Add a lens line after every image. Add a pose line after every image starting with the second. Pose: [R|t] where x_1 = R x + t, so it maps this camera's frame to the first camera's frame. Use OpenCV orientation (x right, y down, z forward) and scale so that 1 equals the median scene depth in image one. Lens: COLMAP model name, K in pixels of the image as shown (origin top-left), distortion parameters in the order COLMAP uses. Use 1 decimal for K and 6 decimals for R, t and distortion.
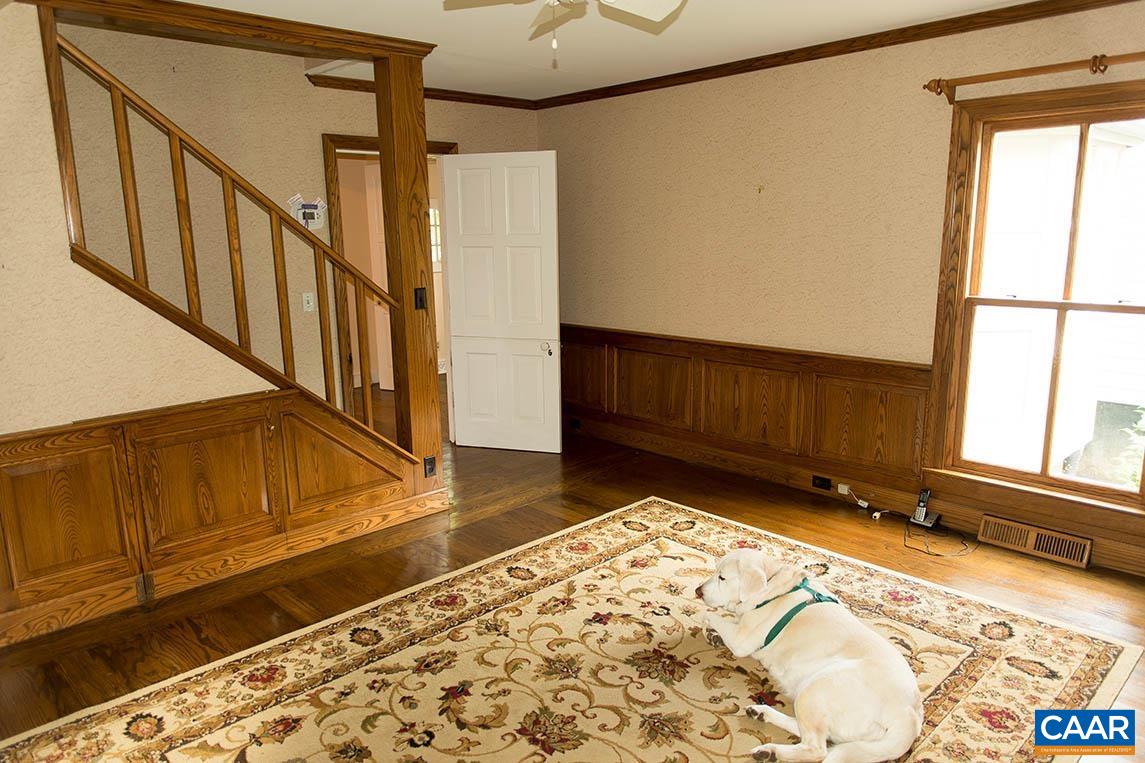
lens RADIAL K [[780.2, 0, 572.9], [0, 780.2, 383.6], [0, 0, 1]] dist [0.000008, -0.003629]
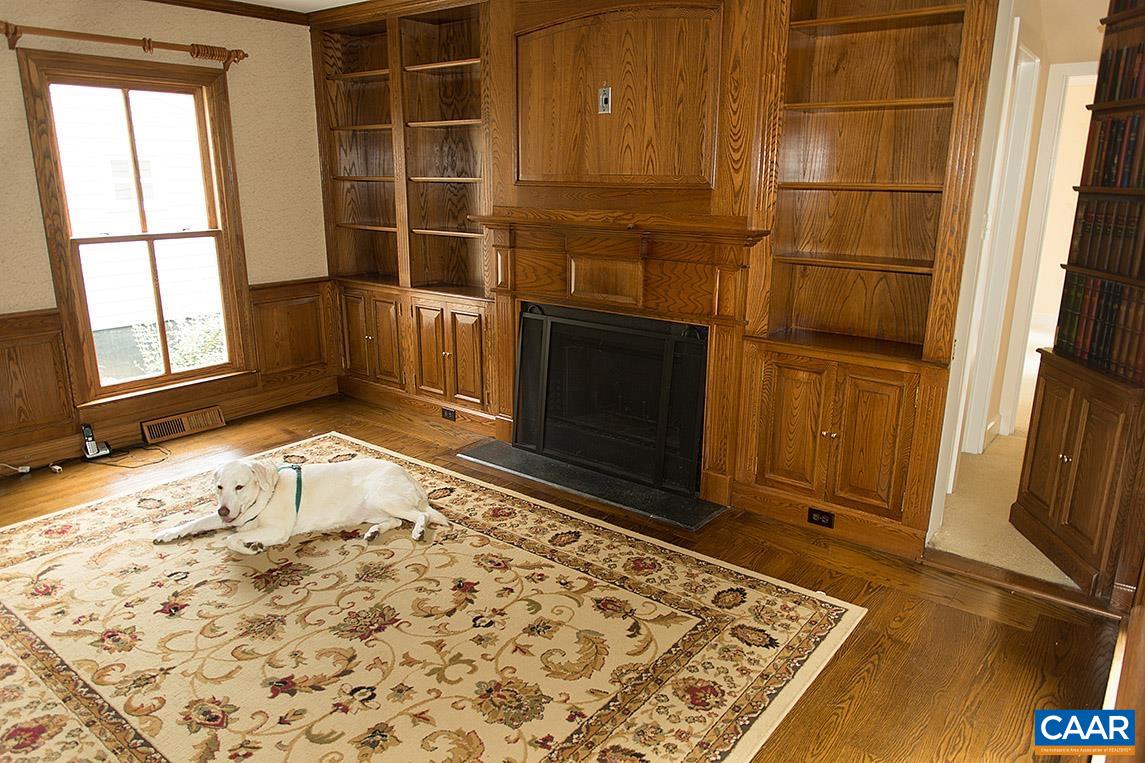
lens RADIAL K [[780.2, 0, 572.5], [0, 780.2, 380.6], [0, 0, 1]] dist [0.000008, -0.003629]
pose [[-0.133567, -0.243950, 0.960546, -0.802085], [0.192300, 0.944430, 0.266597, -0.095606], [-0.972204, 0.220321, -0.079233, 0.546876]]
